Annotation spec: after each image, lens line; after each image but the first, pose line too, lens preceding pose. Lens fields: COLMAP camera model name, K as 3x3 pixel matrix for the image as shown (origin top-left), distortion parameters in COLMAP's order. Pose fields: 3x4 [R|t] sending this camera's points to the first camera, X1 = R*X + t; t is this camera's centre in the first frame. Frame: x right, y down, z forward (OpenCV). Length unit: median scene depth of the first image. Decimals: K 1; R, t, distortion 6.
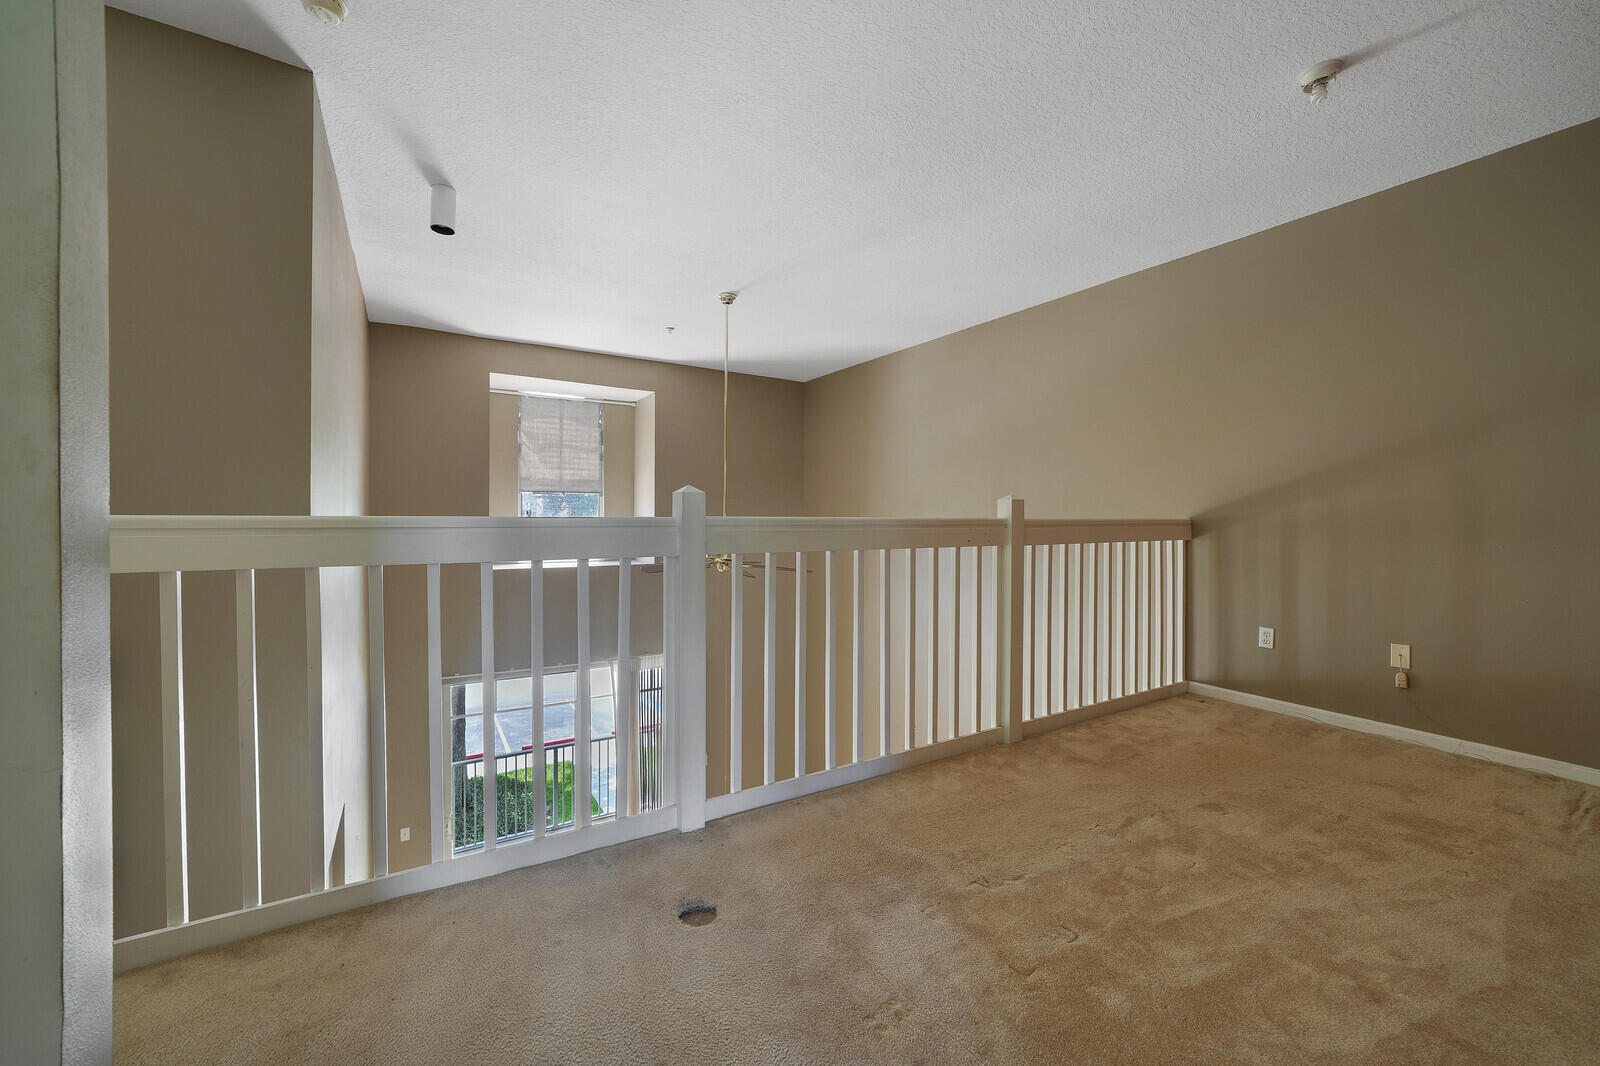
lens RADIAL K [[633.5, 0, 788.5], [0, 633.5, 529.9], [0, 0, 1]] dist [-0.003117, 0.000070]
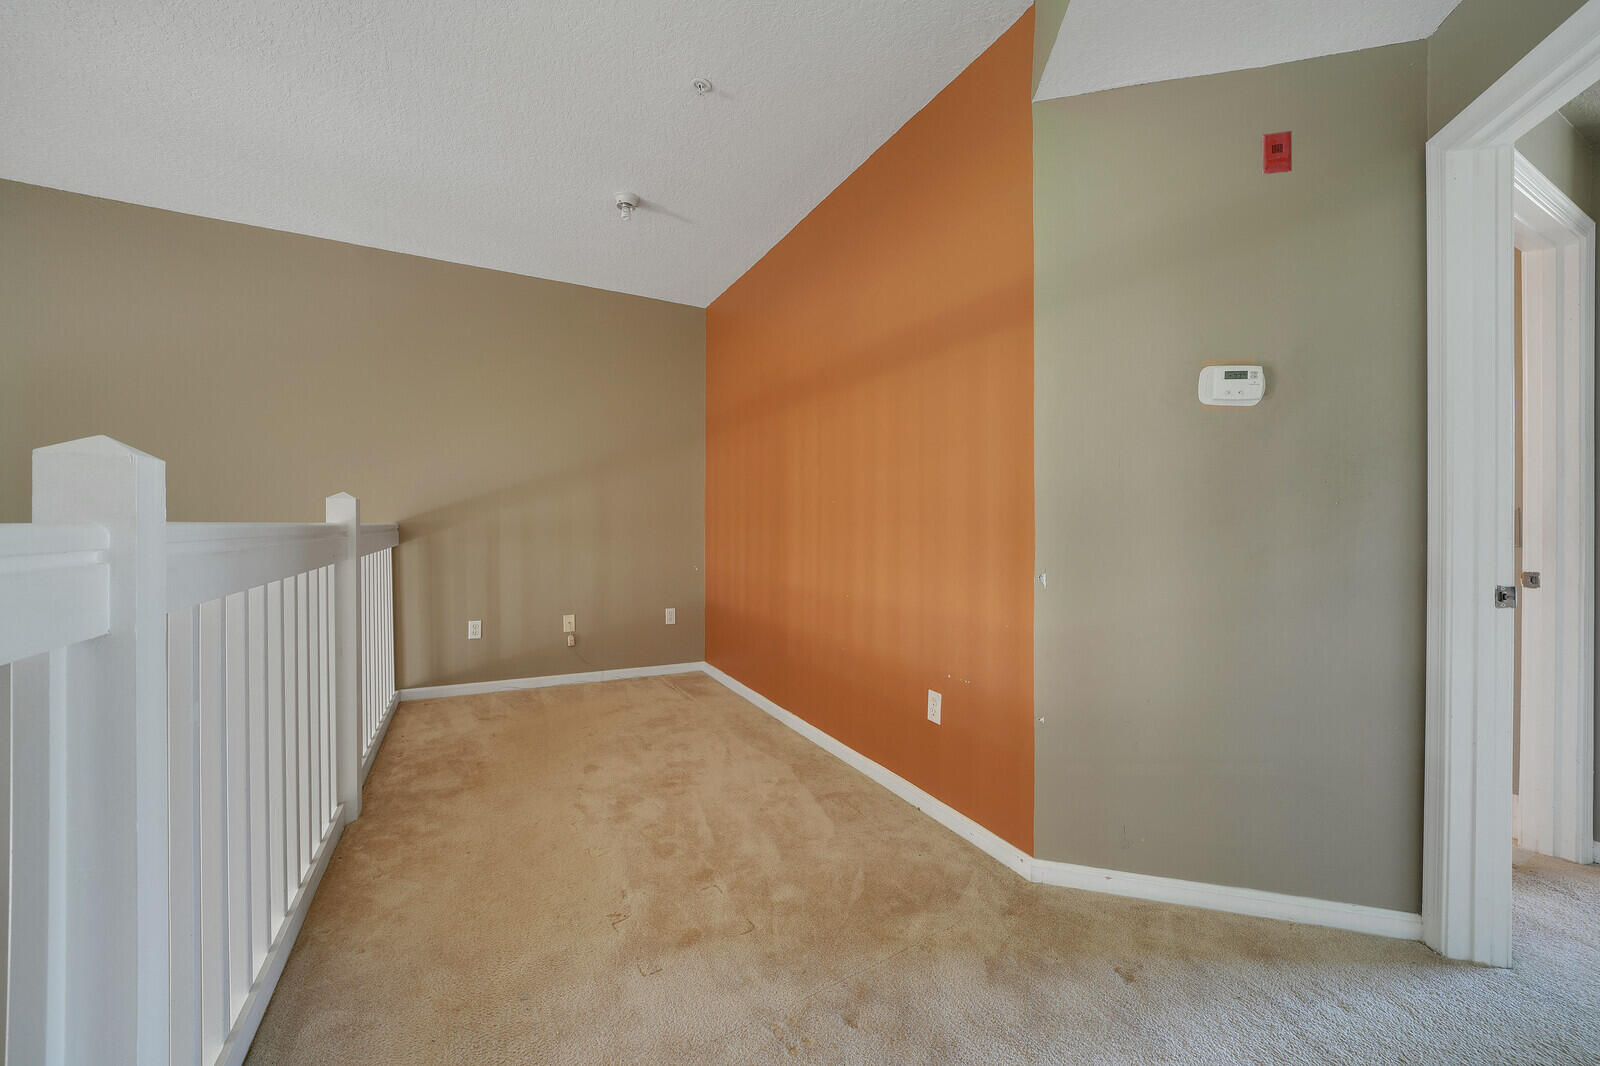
lens RADIAL K [[633.5, 0, 788.5], [0, 633.5, 529.9], [0, 0, 1]] dist [-0.003117, 0.000070]
pose [[0.049188, -0.011054, 0.998728, -0.390362], [0.011151, 0.999883, 0.010517, -0.014208], [-0.998727, 0.010619, 0.049305, 0.446745]]
